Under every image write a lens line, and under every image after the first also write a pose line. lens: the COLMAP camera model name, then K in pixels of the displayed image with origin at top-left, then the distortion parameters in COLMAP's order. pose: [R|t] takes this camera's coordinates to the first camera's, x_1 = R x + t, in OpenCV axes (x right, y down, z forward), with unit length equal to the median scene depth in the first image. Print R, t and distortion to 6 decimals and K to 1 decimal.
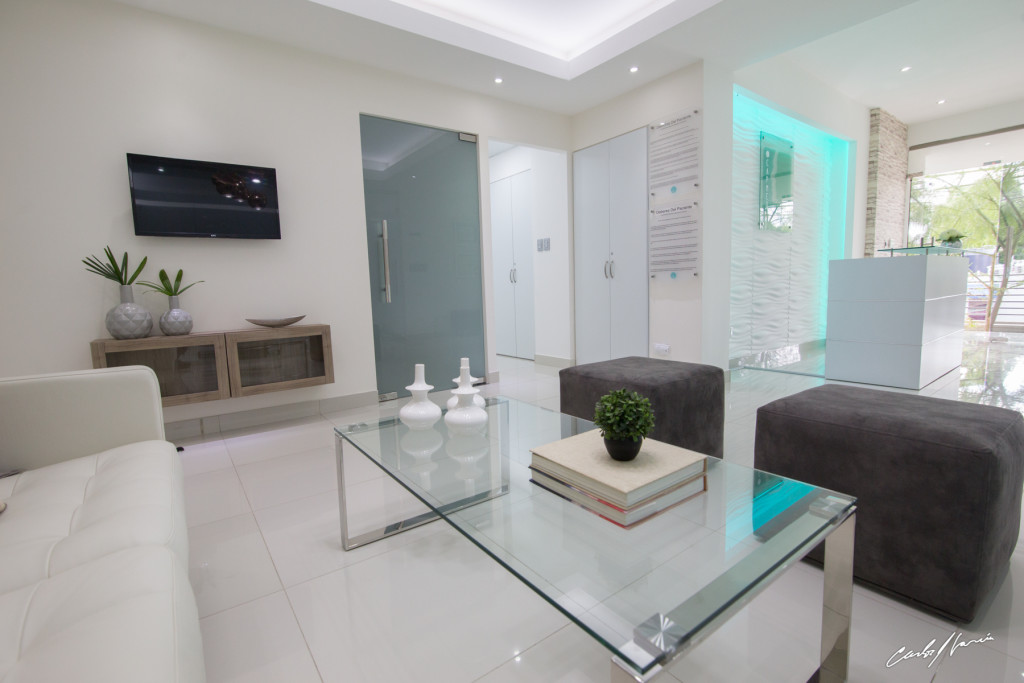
lens RADIAL K [[468.3, 0, 512.0], [0, 468.3, 341.5], [0, 0, 1]] dist [-0.020165, 0.001885]
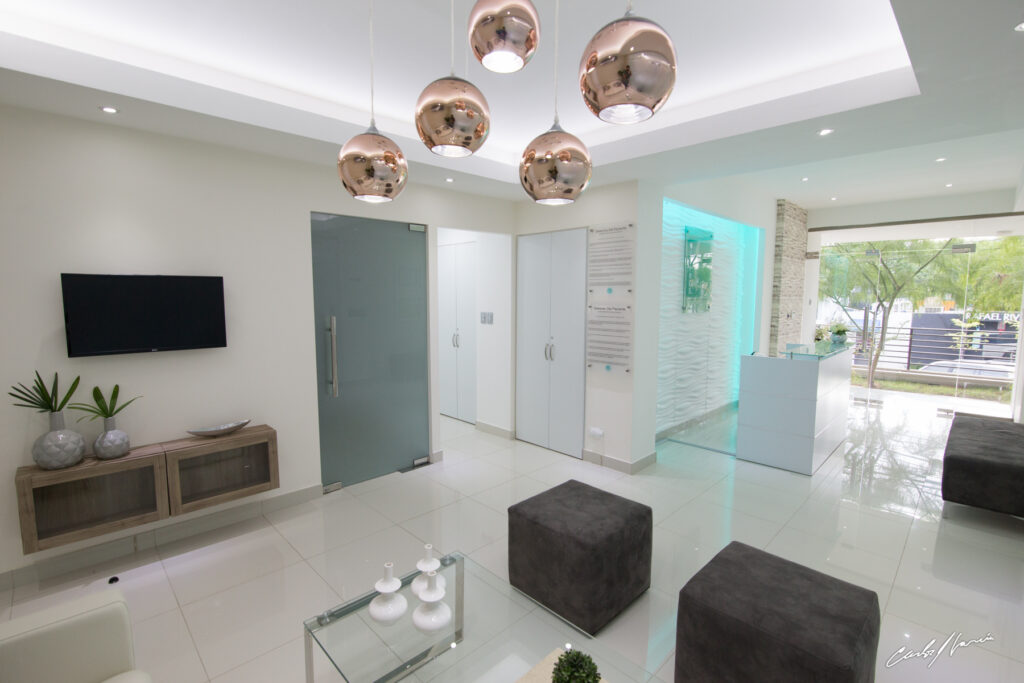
lens RADIAL K [[468.3, 0, 512.0], [0, 468.3, 341.5], [0, 0, 1]] dist [-0.020165, 0.001885]
pose [[0.989947, 0.019719, 0.140057, -0.030359], [-0.017485, 0.999700, -0.017168, -0.187941], [-0.140354, 0.014547, 0.989995, -0.049410]]
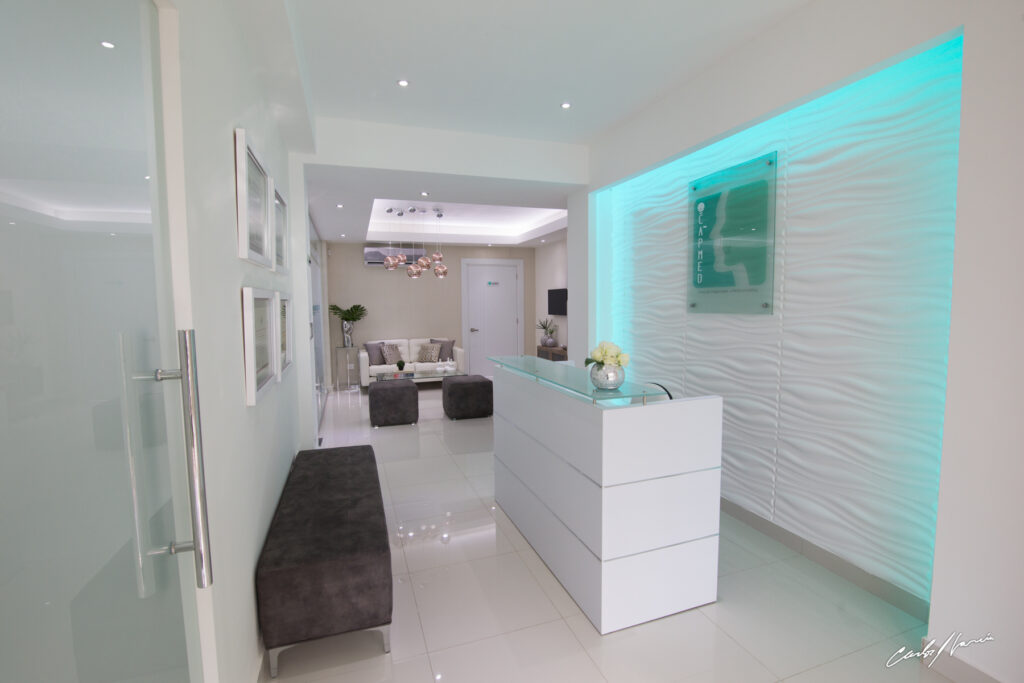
lens RADIAL K [[468.3, 0, 512.0], [0, 468.3, 341.5], [0, 0, 1]] dist [-0.020165, 0.001885]
pose [[-0.287377, 0.113918, -0.951019, 1.669400], [-0.089148, 0.985411, 0.144977, -0.353124], [0.953660, 0.126444, -0.273029, 1.191583]]
